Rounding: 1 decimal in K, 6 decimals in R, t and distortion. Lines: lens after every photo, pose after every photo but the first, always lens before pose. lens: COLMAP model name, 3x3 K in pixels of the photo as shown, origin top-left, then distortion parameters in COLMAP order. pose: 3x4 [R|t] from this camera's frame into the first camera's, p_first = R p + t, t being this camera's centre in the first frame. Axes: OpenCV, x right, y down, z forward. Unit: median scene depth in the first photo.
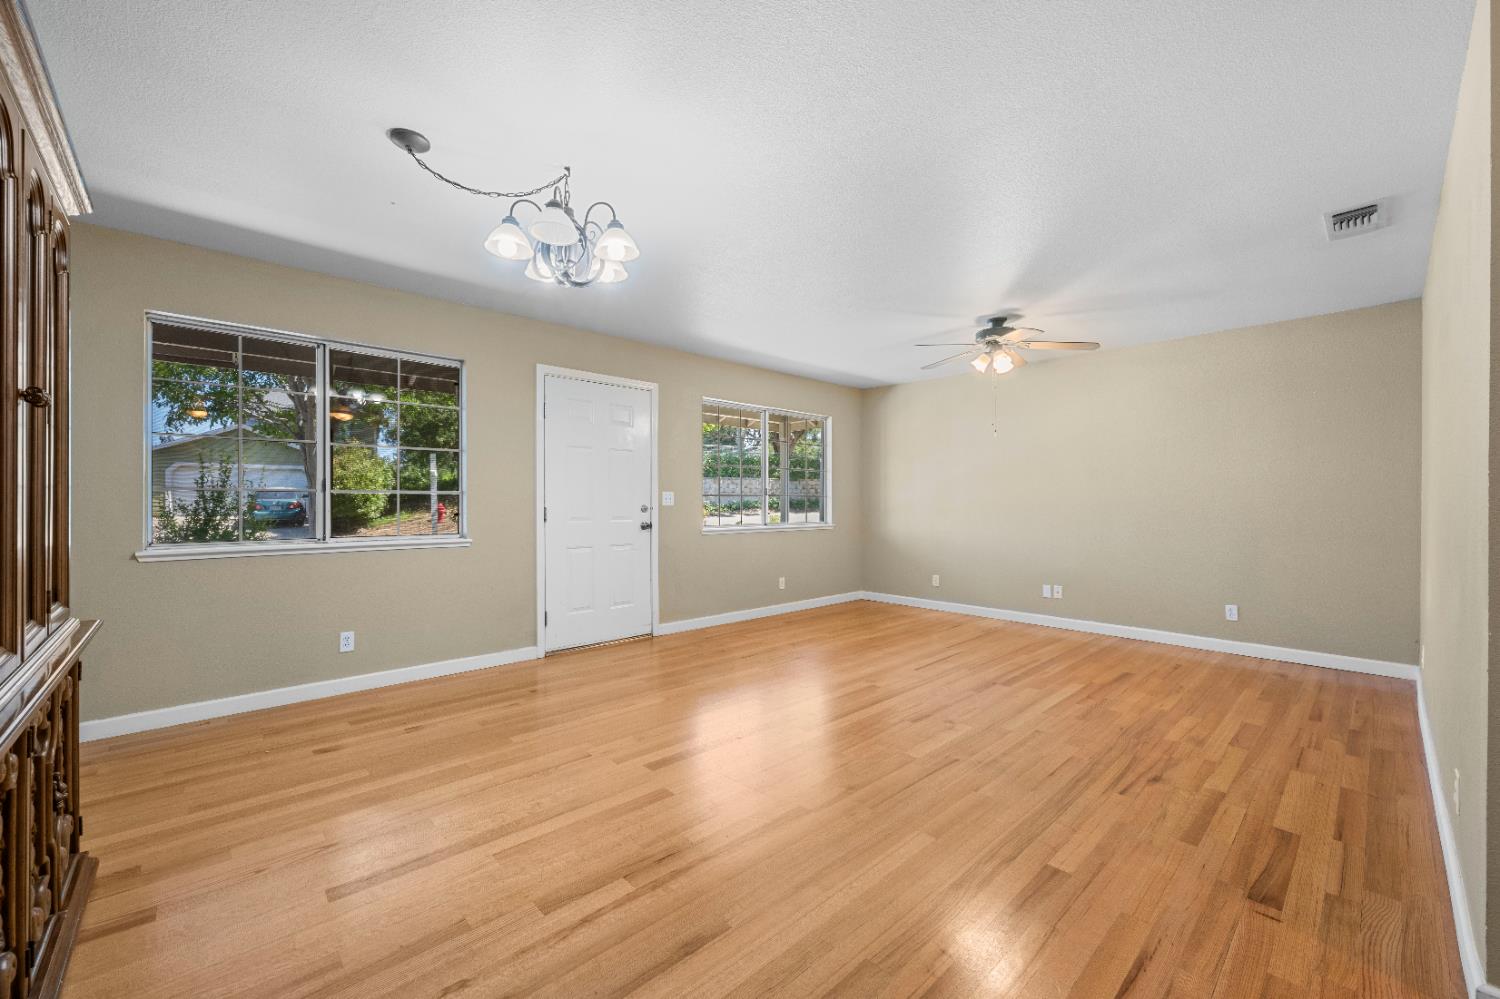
lens RADIAL K [[593.7, 0, 753.1], [0, 593.7, 499.6], [0, 0, 1]] dist [-0.003067, -0.000033]
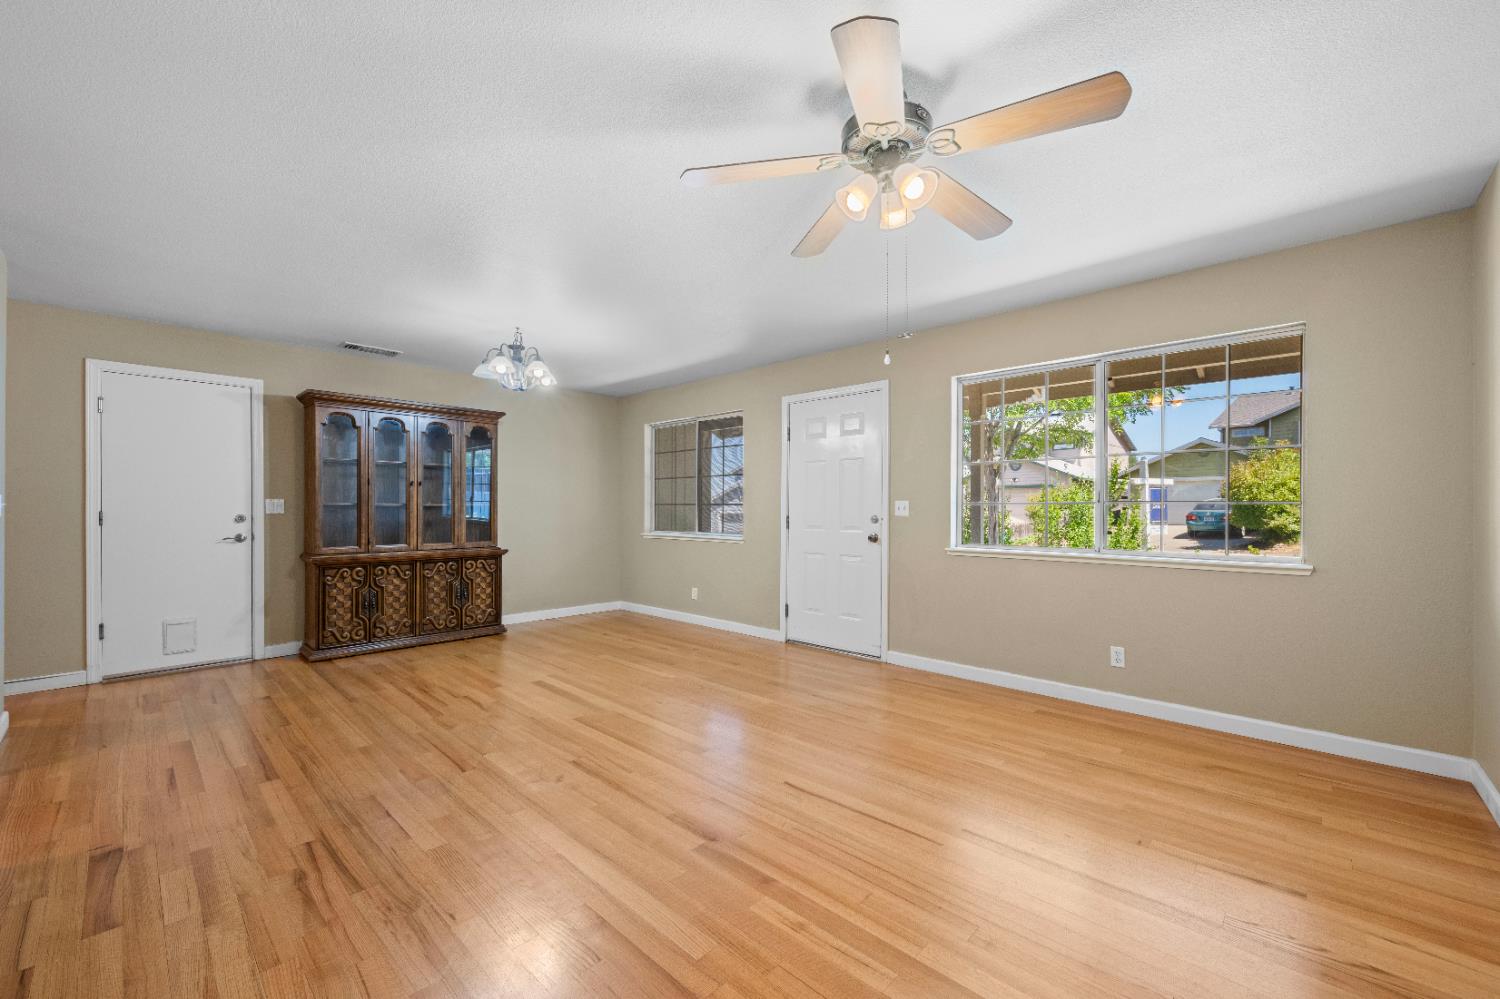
lens RADIAL K [[593.7, 0, 753.0], [0, 593.7, 506.8], [0, 0, 1]] dist [-0.003067, -0.000033]
pose [[0.063506, -0.006810, -0.997958, 0.849906], [-0.001221, 0.999975, -0.006901, 0.002811], [0.997981, 0.001656, 0.063497, 0.883896]]
